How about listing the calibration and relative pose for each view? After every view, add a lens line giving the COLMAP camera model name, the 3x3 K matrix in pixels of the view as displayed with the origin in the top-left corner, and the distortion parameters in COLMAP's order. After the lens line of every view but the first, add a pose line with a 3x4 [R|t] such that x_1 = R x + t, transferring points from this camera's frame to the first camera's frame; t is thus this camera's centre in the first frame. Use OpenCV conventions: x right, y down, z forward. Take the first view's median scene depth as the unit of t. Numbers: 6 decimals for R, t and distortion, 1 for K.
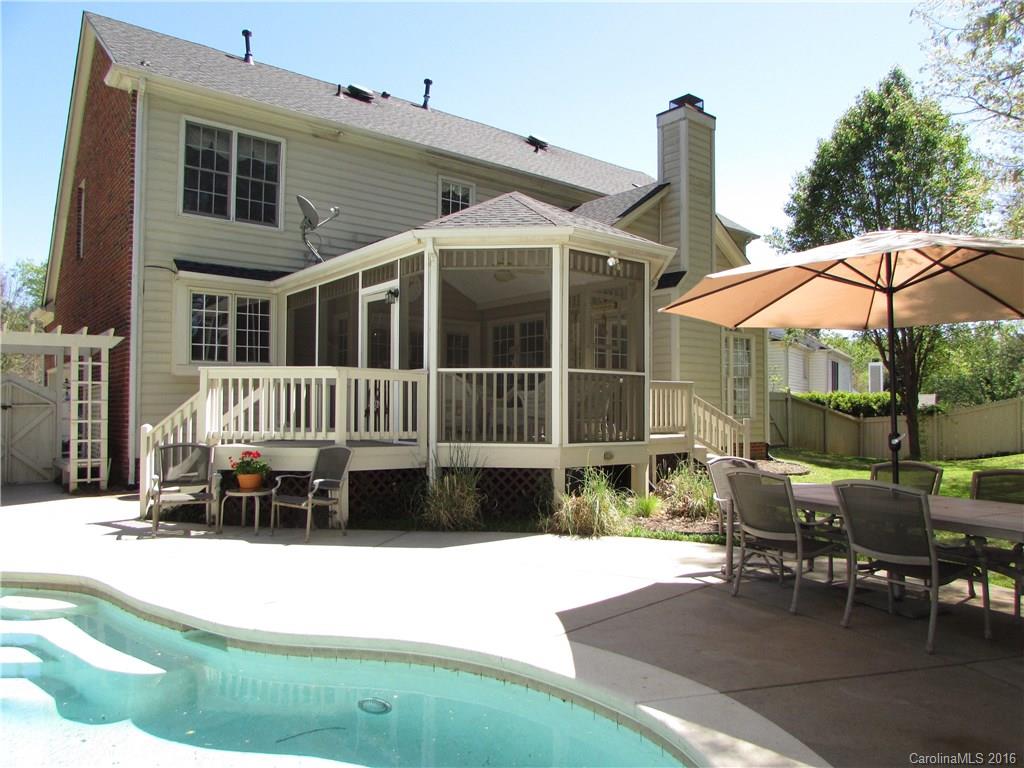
lens RADIAL K [[724.6, 0, 513.0], [0, 724.6, 378.3], [0, 0, 1]] dist [-0.009556, -0.001101]
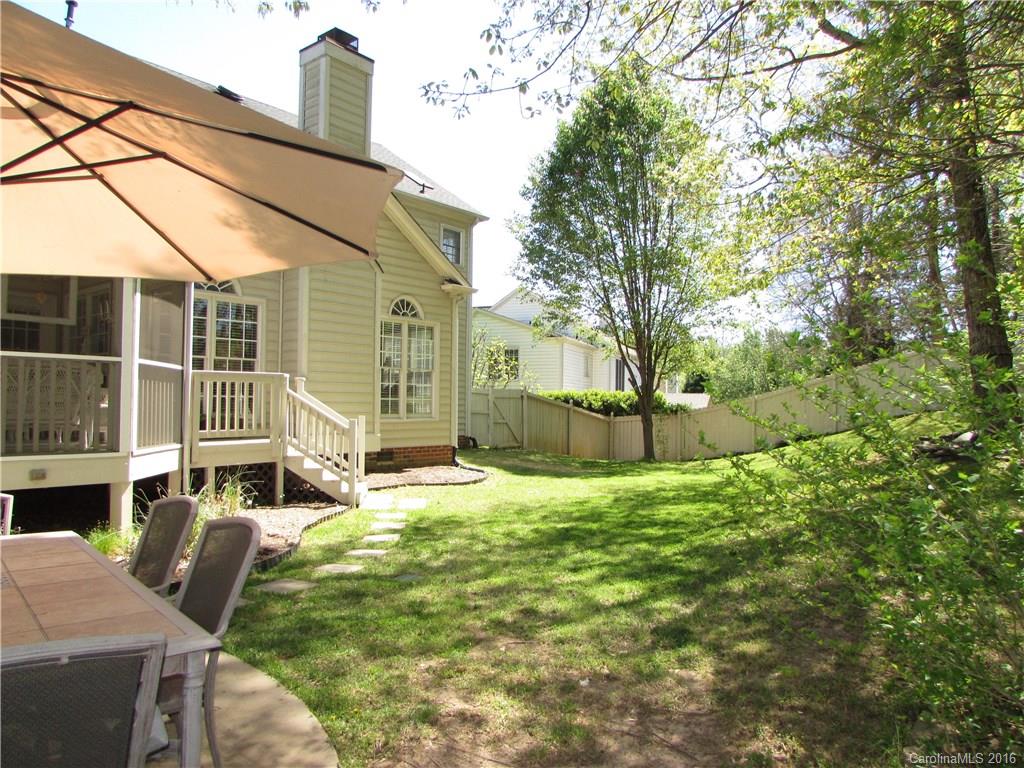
lens RADIAL K [[724.6, 0, 513.0], [0, 724.6, 378.3], [0, 0, 1]] dist [-0.009556, -0.001101]
pose [[0.978457, 0.011909, 0.206105, 0.228492], [-0.012710, 0.999916, 0.002563, 0.003541], [-0.206057, -0.005128, 0.978526, 0.119992]]
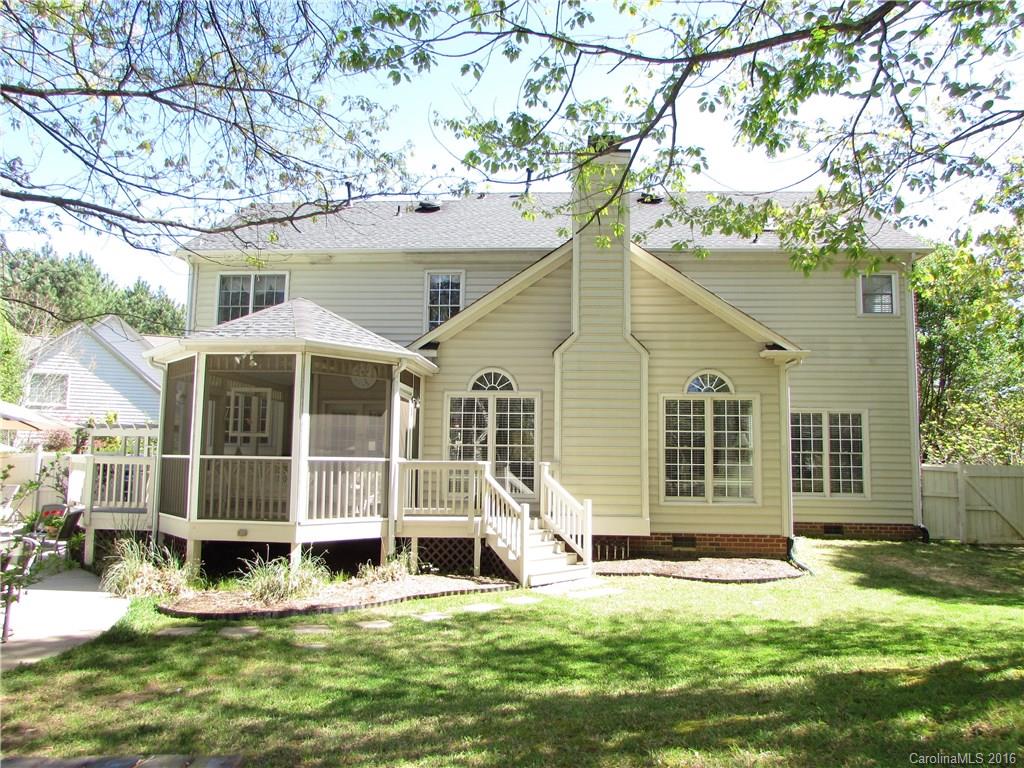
lens RADIAL K [[724.6, 0, 513.0], [0, 724.6, 378.3], [0, 0, 1]] dist [-0.009556, -0.001101]
pose [[0.738127, -0.066756, -0.671351, 0.634074], [0.015028, 0.996473, -0.082561, -0.016683], [0.674495, 0.050851, 0.736526, 0.239608]]
